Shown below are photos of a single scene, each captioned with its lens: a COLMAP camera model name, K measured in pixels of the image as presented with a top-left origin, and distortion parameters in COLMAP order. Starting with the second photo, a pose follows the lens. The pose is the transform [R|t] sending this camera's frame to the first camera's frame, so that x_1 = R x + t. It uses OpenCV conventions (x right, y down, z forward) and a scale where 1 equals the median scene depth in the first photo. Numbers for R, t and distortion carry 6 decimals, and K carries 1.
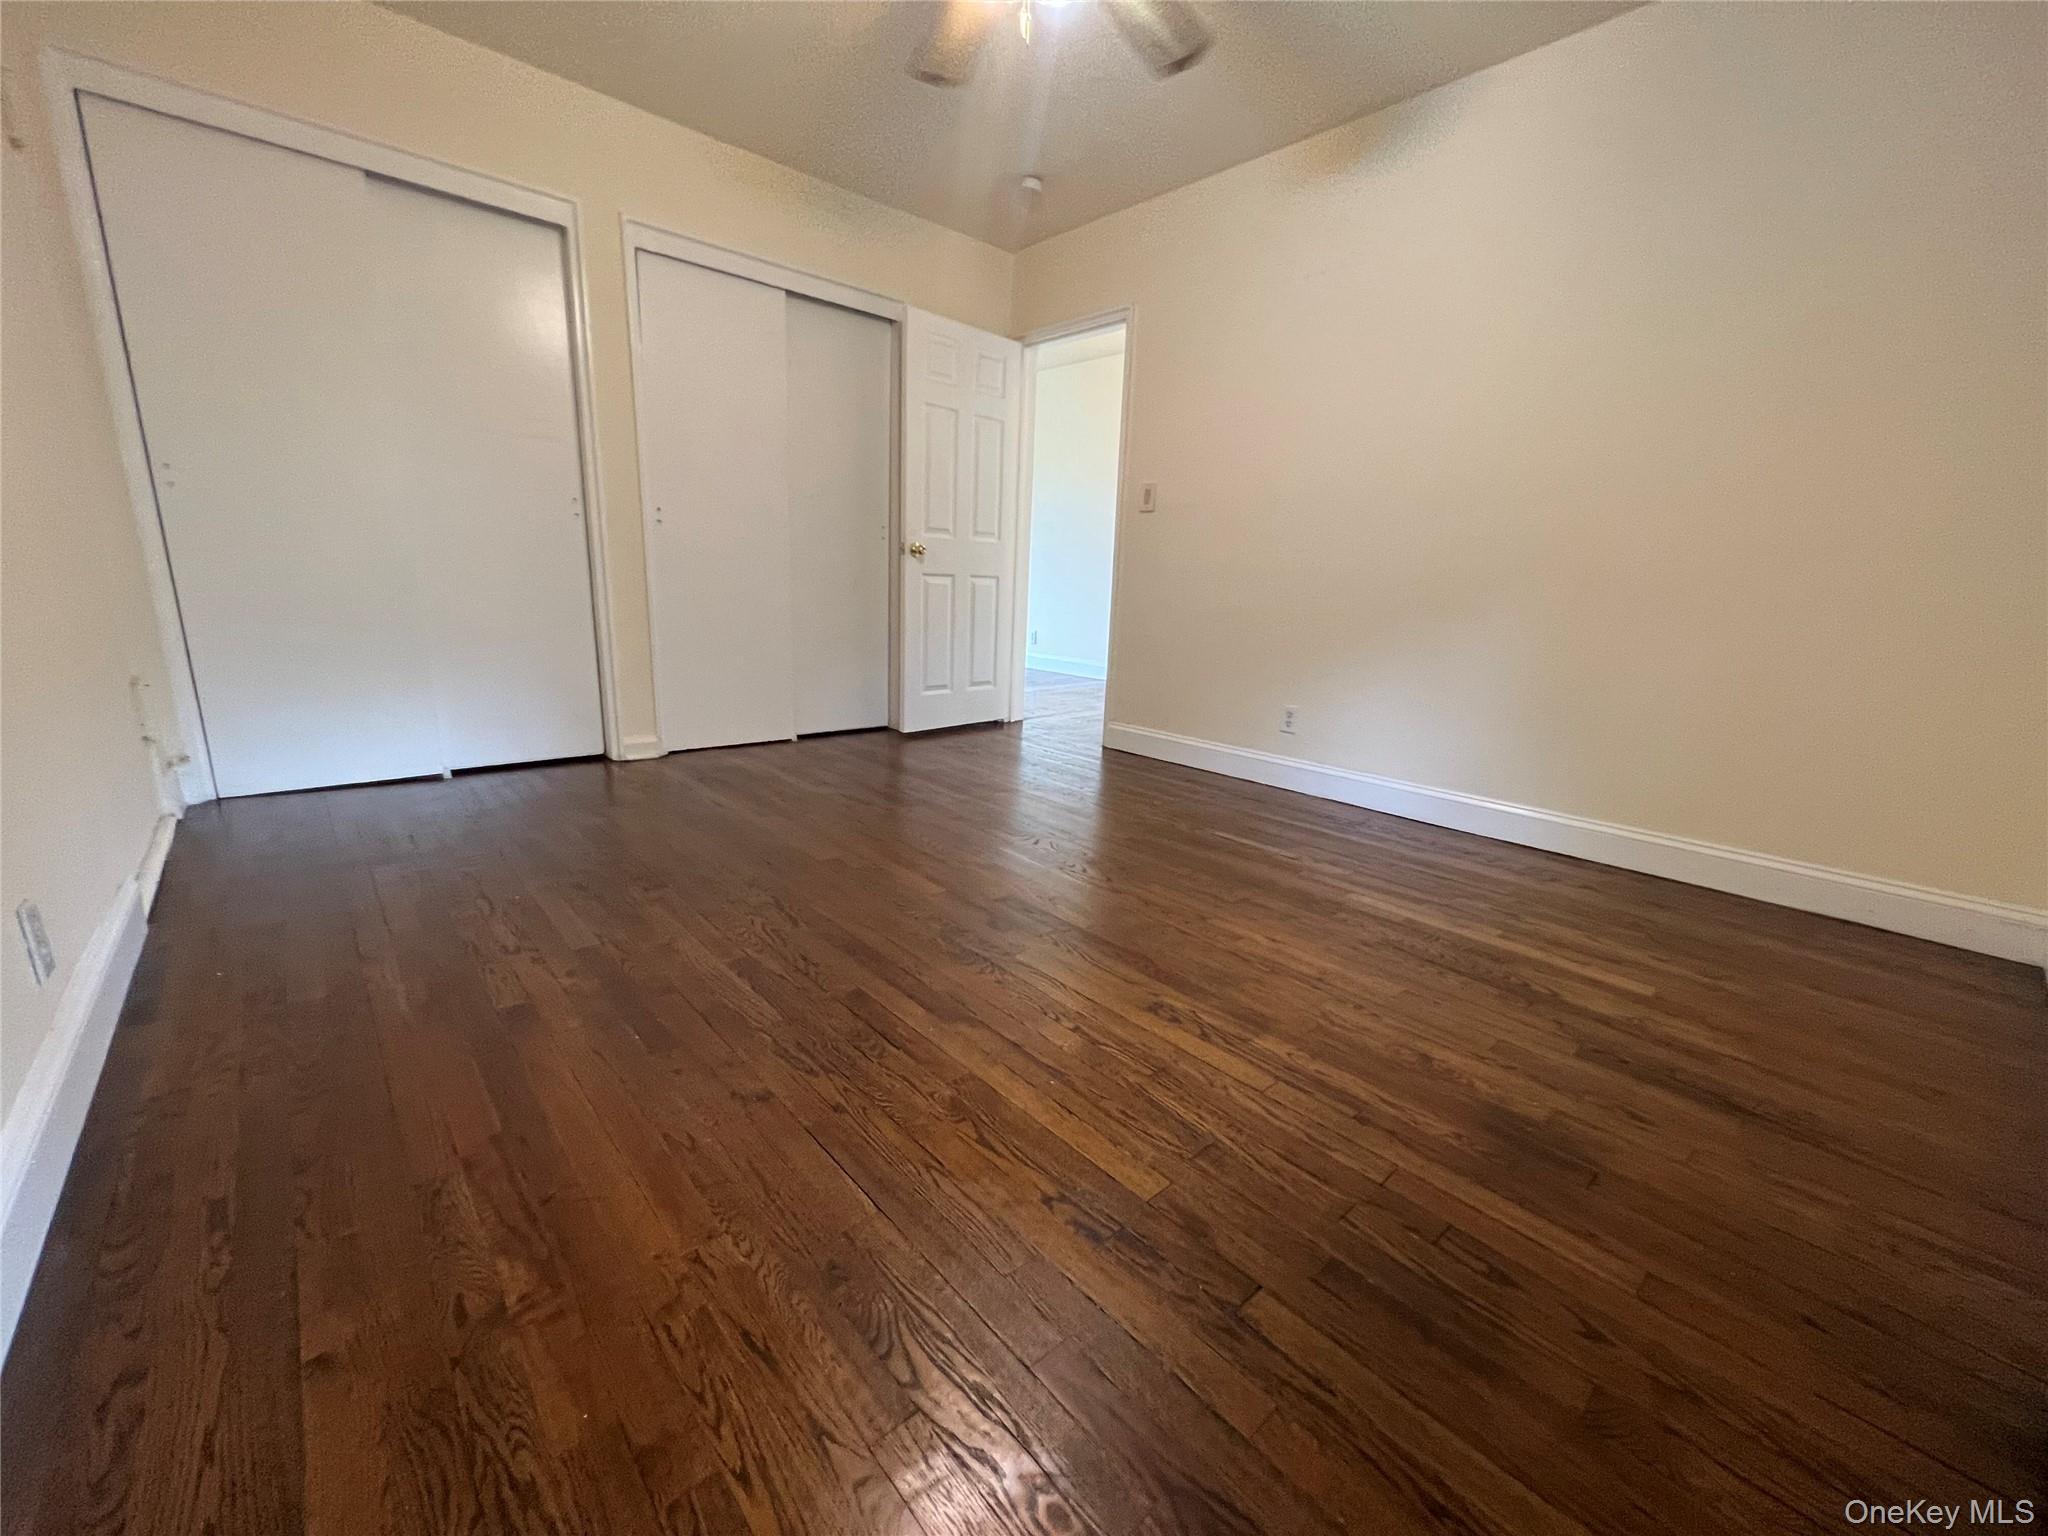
lens RADIAL K [[815.5, 0, 1025.5], [0, 815.5, 772.4], [0, 0, 1]] dist [-0.006273, 0.001163]
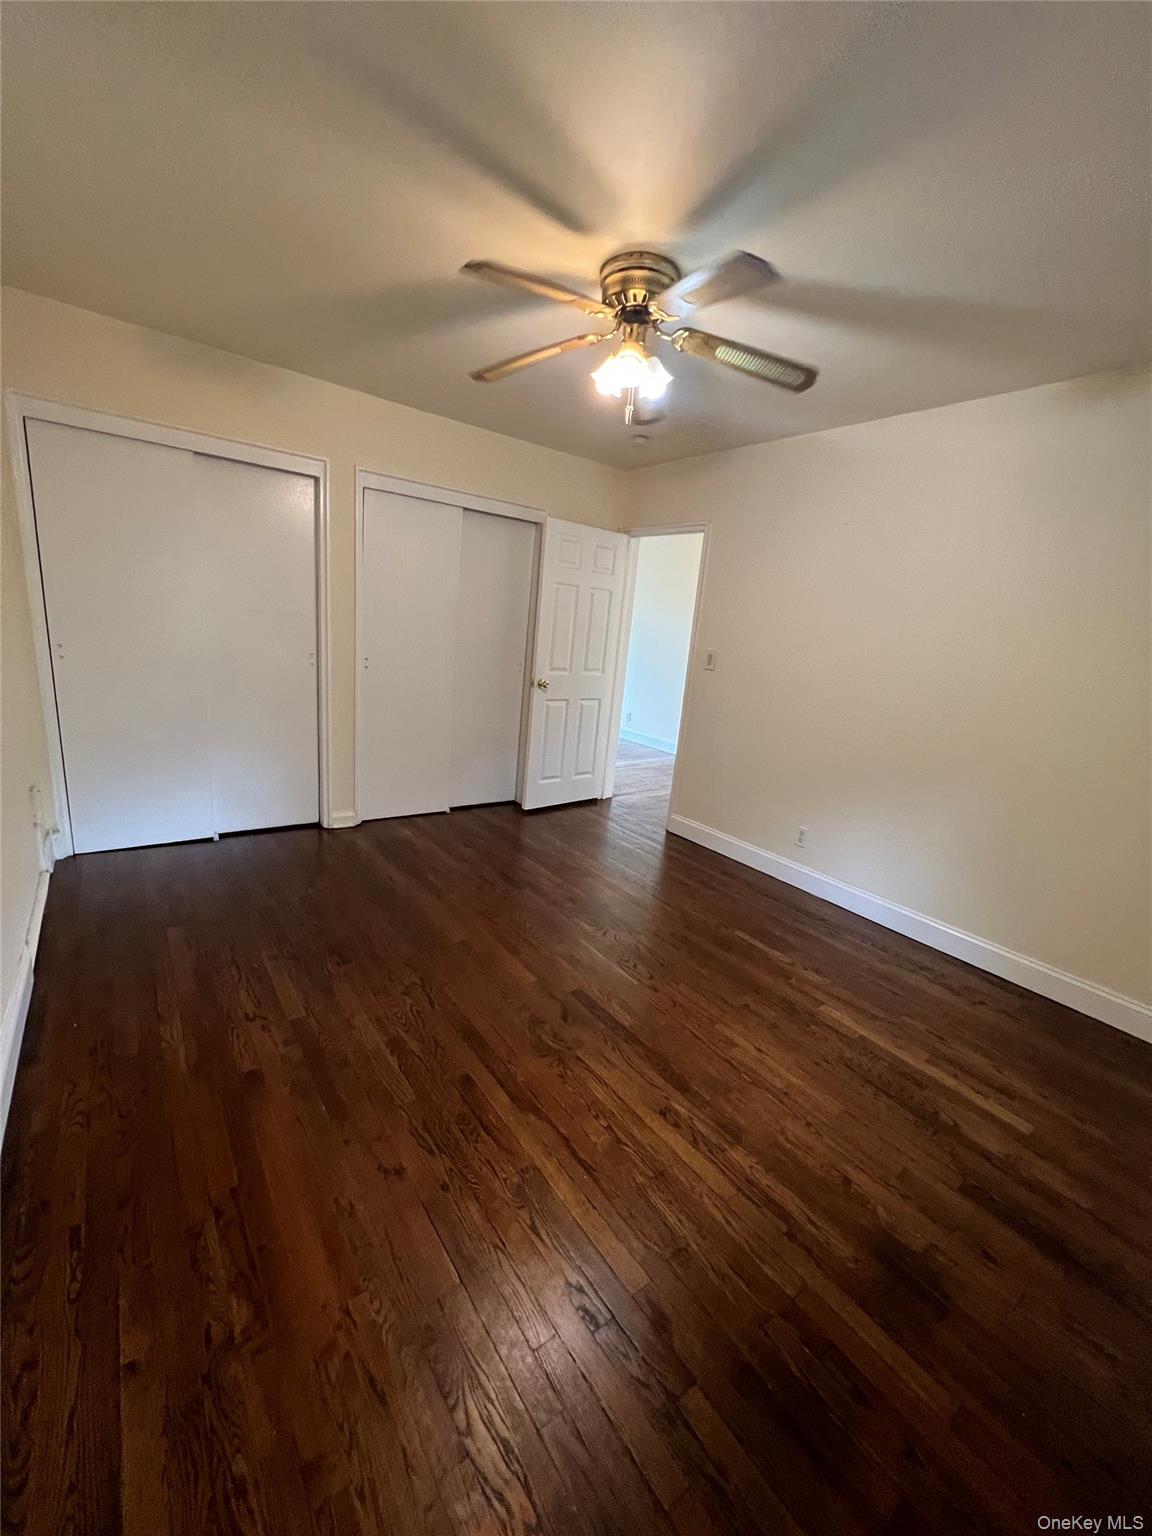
lens RADIAL K [[611.7, 0, 573.1], [0, 611.7, 767.0], [0, 0, 1]] dist [-0.006273, 0.001163]
pose [[0.993934, 0.071485, -0.083579, 0.039949], [-0.071742, 0.997423, -0.000066, -0.298438], [0.083359, 0.006062, 0.996501, -0.105171]]
